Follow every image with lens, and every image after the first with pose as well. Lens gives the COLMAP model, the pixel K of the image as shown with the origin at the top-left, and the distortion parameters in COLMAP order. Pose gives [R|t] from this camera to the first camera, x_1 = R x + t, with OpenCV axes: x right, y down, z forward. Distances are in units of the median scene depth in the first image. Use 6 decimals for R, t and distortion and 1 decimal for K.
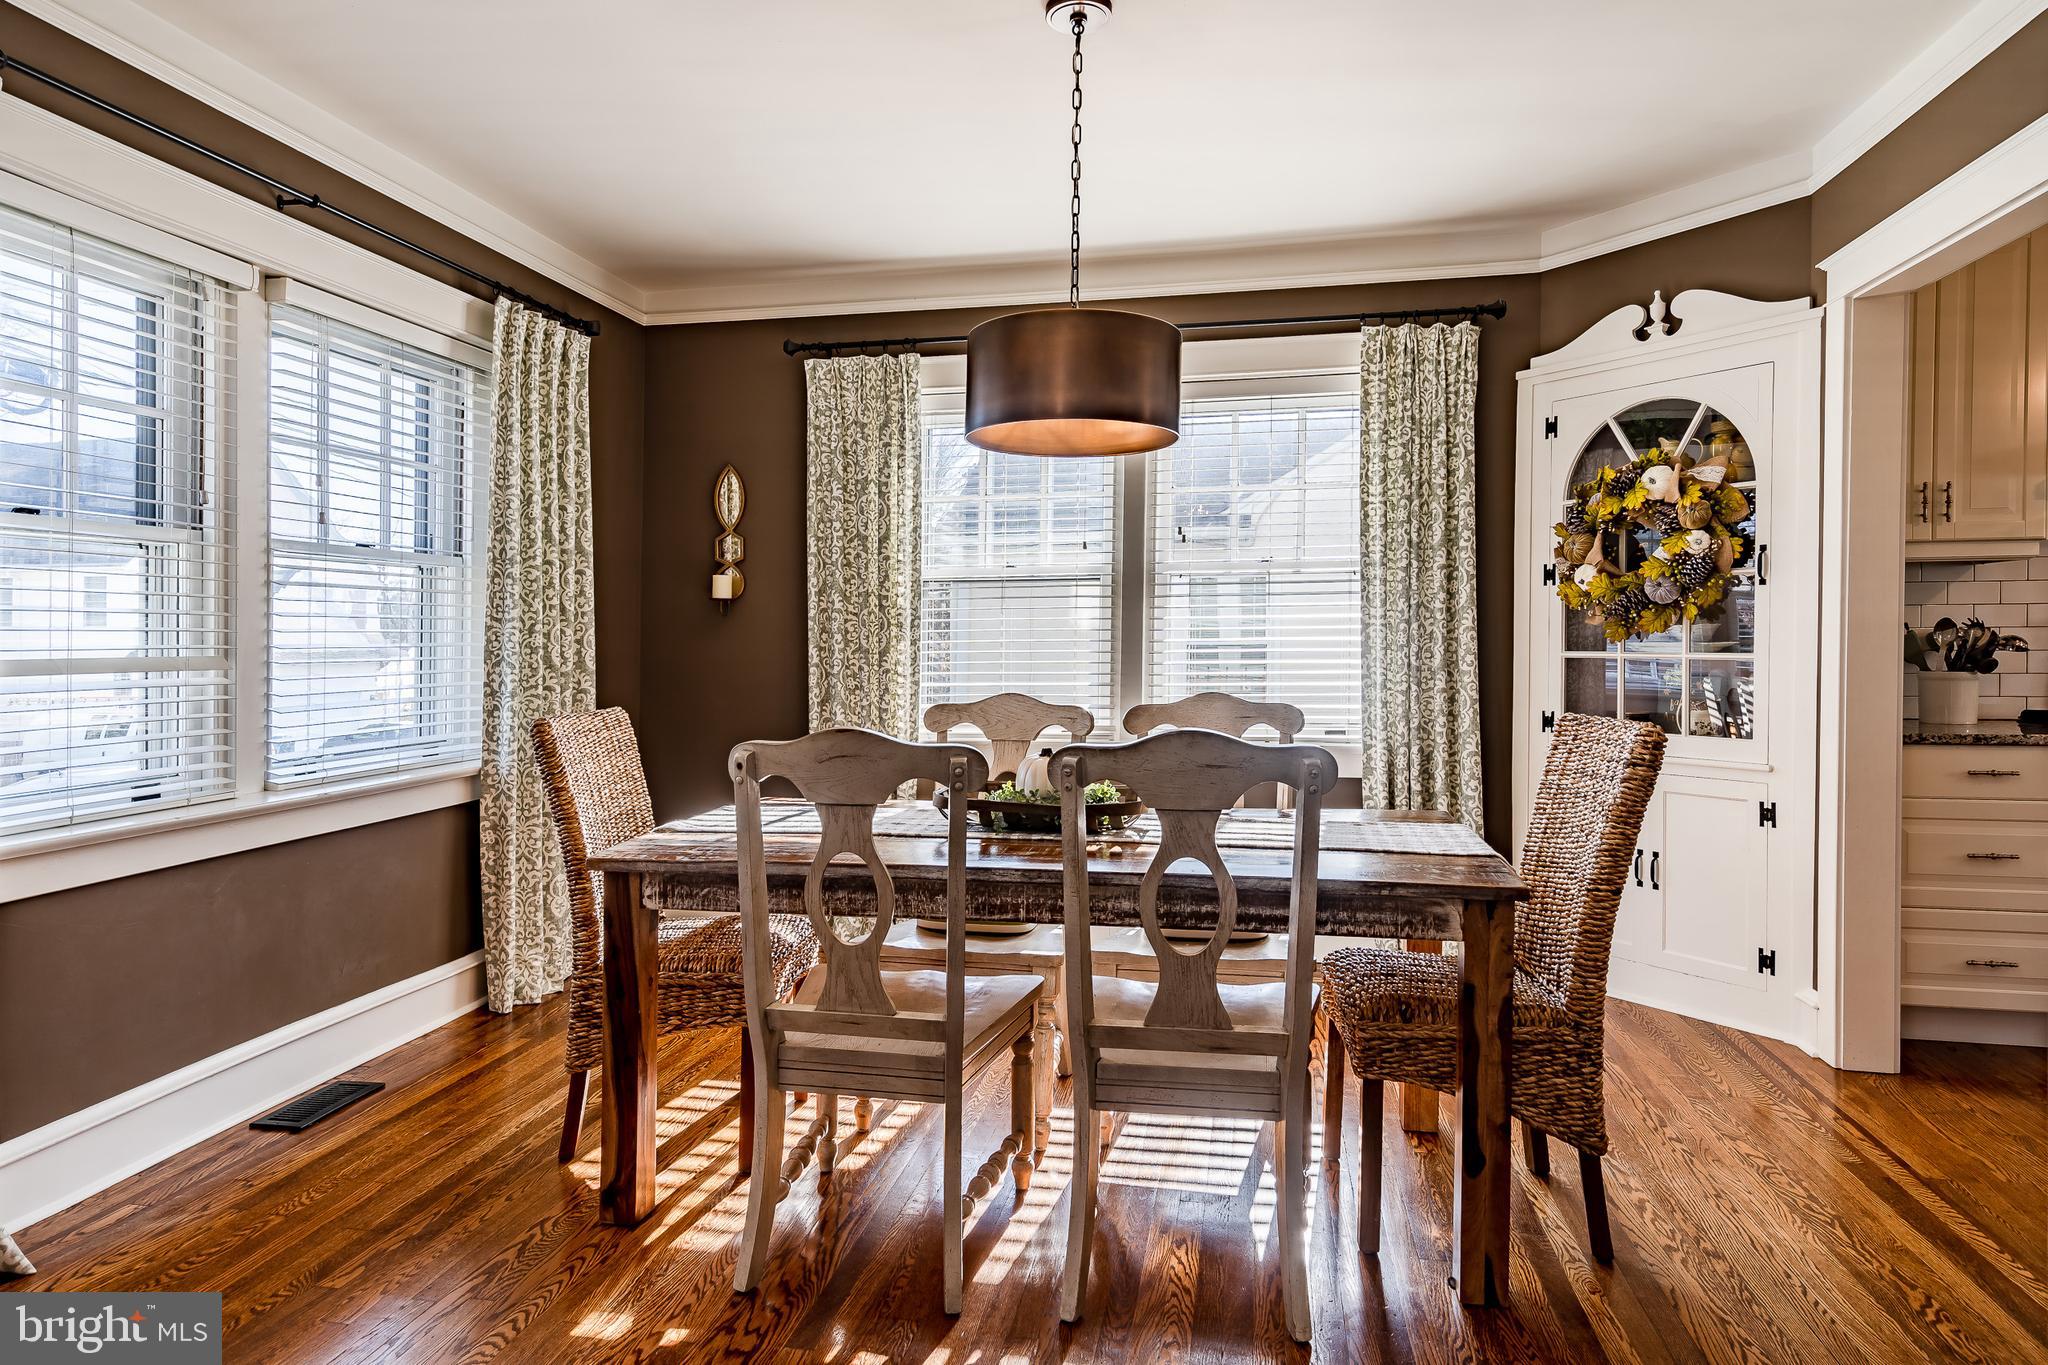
lens RADIAL K [[1170.9, 0, 1020.3], [0, 1170.9, 640.9], [0, 0, 1]] dist [0.011916, -0.001515]
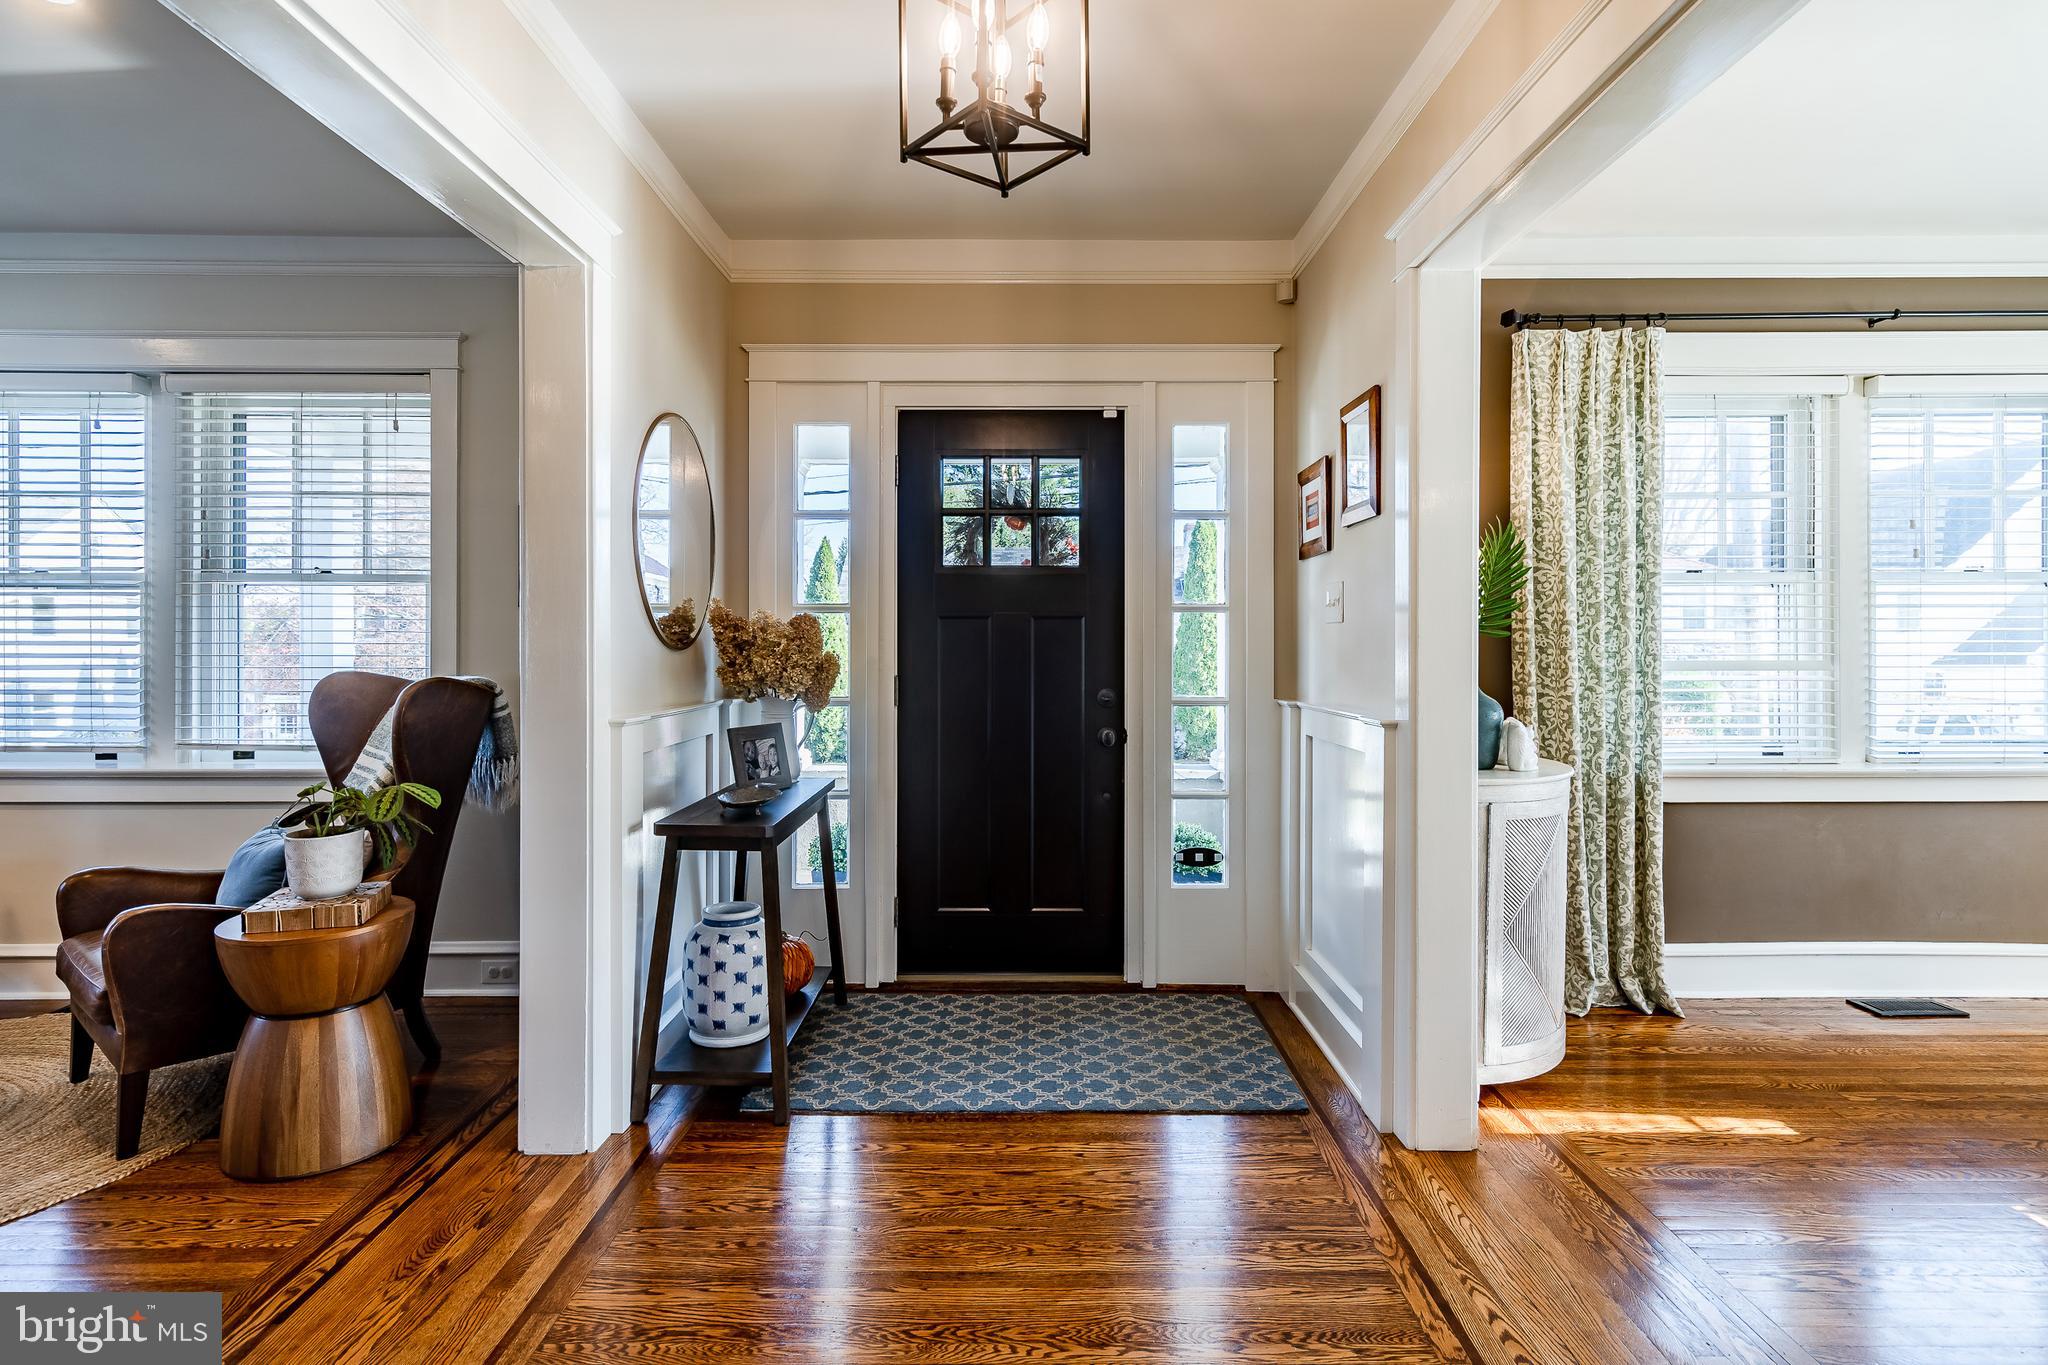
lens RADIAL K [[1024.1, 0, 1024.2], [0, 1024.1, 640.9], [0, 0, 1]] dist [0.001664, 0.000366]
pose [[0.179874, -0.005858, -0.983672, 0.251849], [0.000171, 0.999982, -0.005924, -0.002441], [0.983690, 0.000897, 0.179872, -0.115939]]
